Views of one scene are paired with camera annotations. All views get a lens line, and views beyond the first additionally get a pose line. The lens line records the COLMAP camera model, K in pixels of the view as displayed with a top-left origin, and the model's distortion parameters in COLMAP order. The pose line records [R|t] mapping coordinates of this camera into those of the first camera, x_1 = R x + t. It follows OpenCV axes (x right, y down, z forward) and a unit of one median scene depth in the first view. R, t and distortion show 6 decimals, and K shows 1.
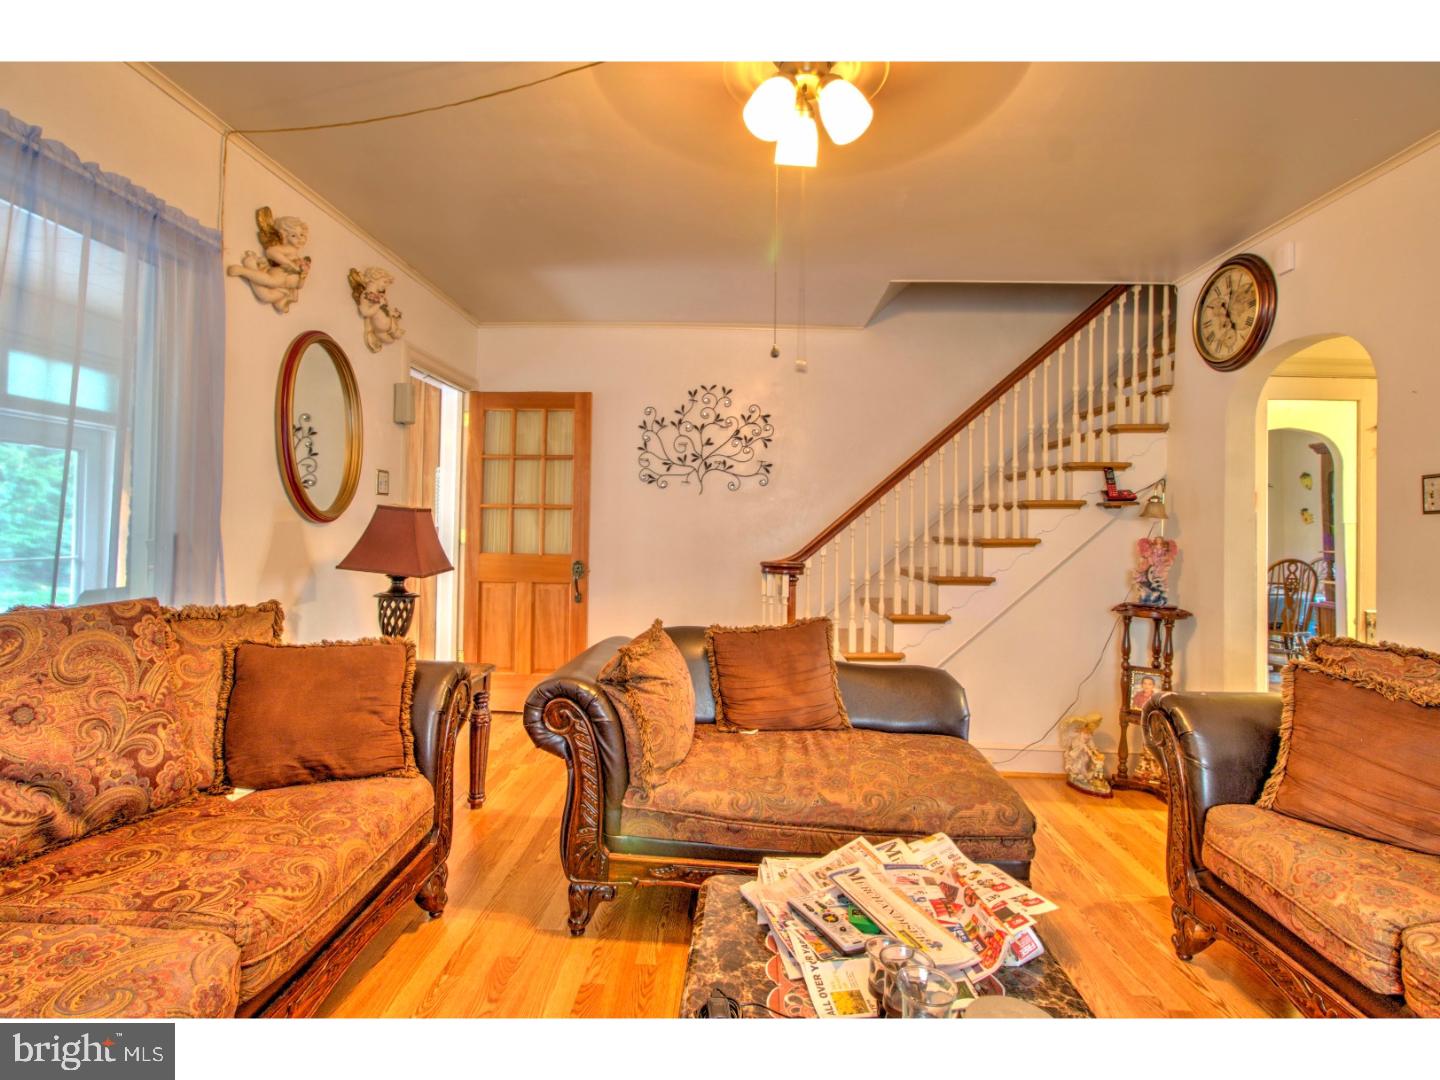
lens RADIAL K [[696.5, 0, 732.2], [0, 696.5, 516.3], [0, 0, 1]] dist [-0.021249, 0.008843]
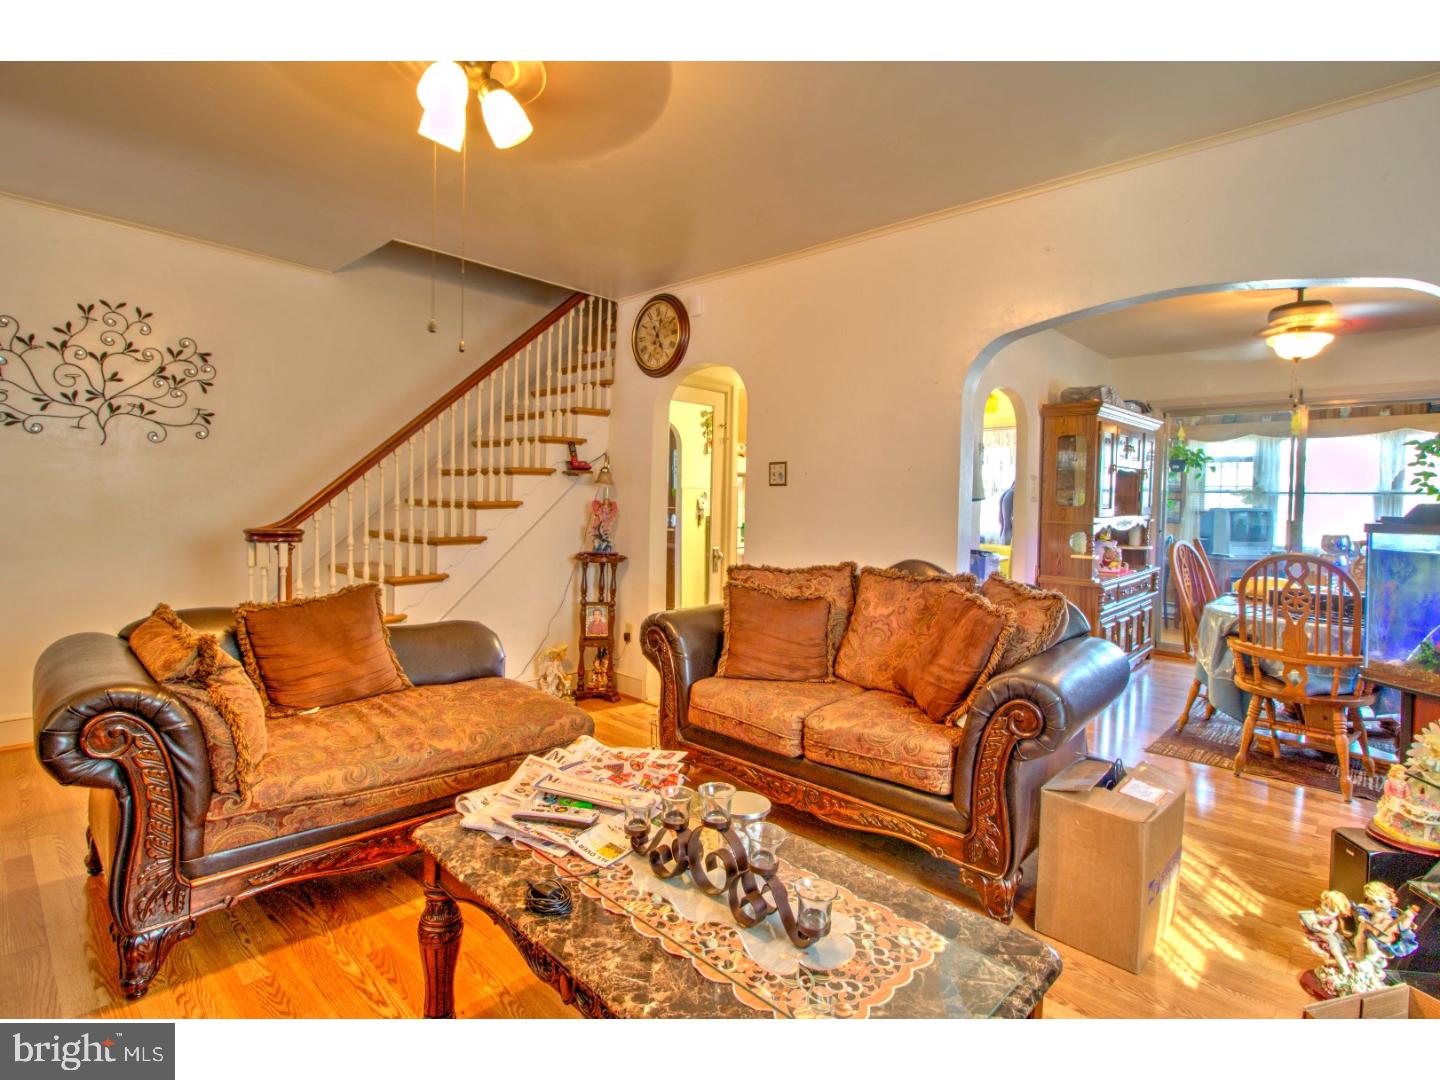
lens RADIAL K [[696.5, 0, 713.8], [0, 696.5, 510.8], [0, 0, 1]] dist [-0.021249, 0.008843]
pose [[0.665863, -0.016122, 0.745900, -0.236000], [-0.021926, 0.998912, 0.041163, -0.007083], [-0.745752, -0.043763, 0.664785, -0.006881]]
